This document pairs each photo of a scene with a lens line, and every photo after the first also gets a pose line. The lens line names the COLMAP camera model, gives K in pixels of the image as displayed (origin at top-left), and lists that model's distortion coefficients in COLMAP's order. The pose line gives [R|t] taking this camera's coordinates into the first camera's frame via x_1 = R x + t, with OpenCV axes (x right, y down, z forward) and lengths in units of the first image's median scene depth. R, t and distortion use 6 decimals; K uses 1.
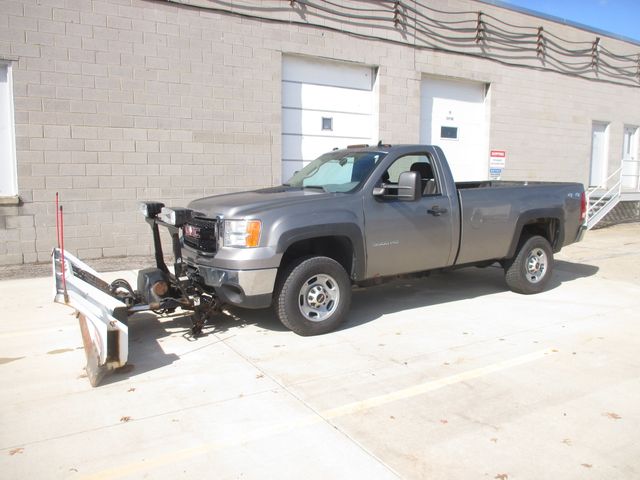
lens RADIAL K [[532.9, 0, 319.9], [0, 532.9, 240.5], [0, 0, 1]] dist [-0.047431, 0.009663]
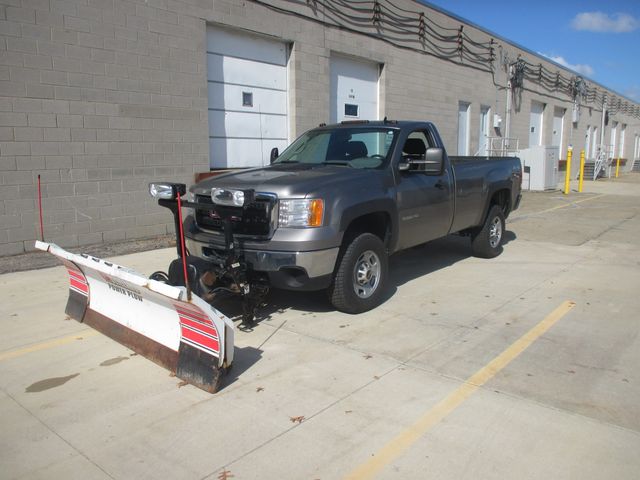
lens RADIAL K [[532.9, 0, 318.6], [0, 532.9, 239.8], [0, 0, 1]] dist [-0.047431, 0.009663]
pose [[0.946583, -0.059924, 0.316843, -0.316382], [0.047673, 0.997790, 0.046285, -0.006034], [-0.318916, -0.028707, 0.947348, 0.067986]]
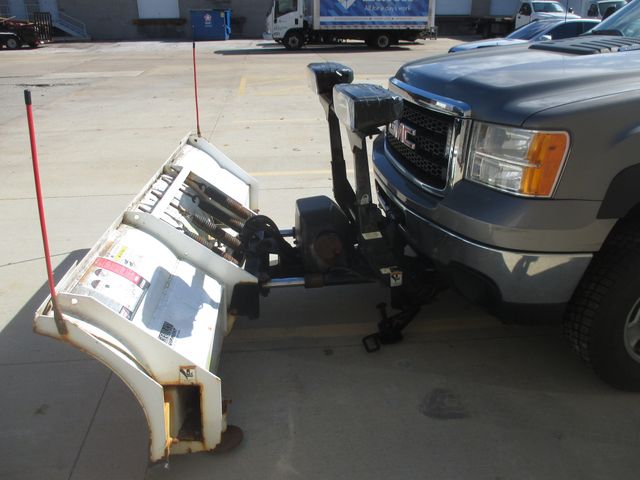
lens RADIAL K [[532.9, 0, 319.6], [0, 532.9, 239.4], [0, 0, 1]] dist [-0.047431, 0.009663]
pose [[0.901893, 0.181928, -0.391779, -0.086256], [-0.044087, 0.941015, 0.335481, -0.064584], [0.429703, -0.285296, 0.856715, 0.439886]]
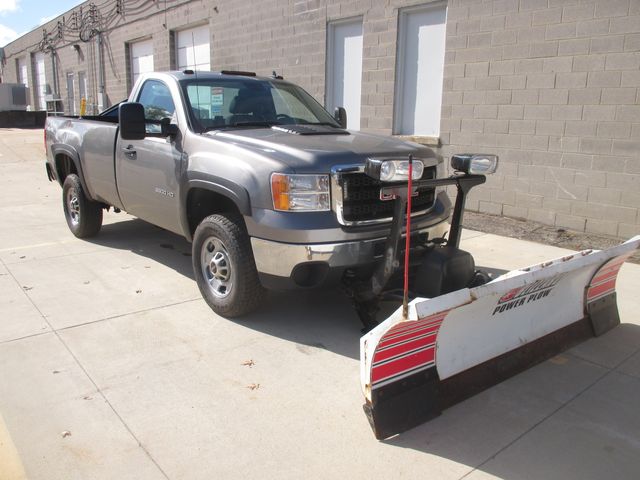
lens RADIAL K [[532.9, 0, 320.3], [0, 532.9, 238.7], [0, 0, 1]] dist [-0.047431, 0.009663]
pose [[0.138294, 0.219324, -0.965801, 0.534025], [-0.138032, 0.969922, 0.200495, -0.086807], [0.980725, 0.105584, 0.164408, 0.785771]]
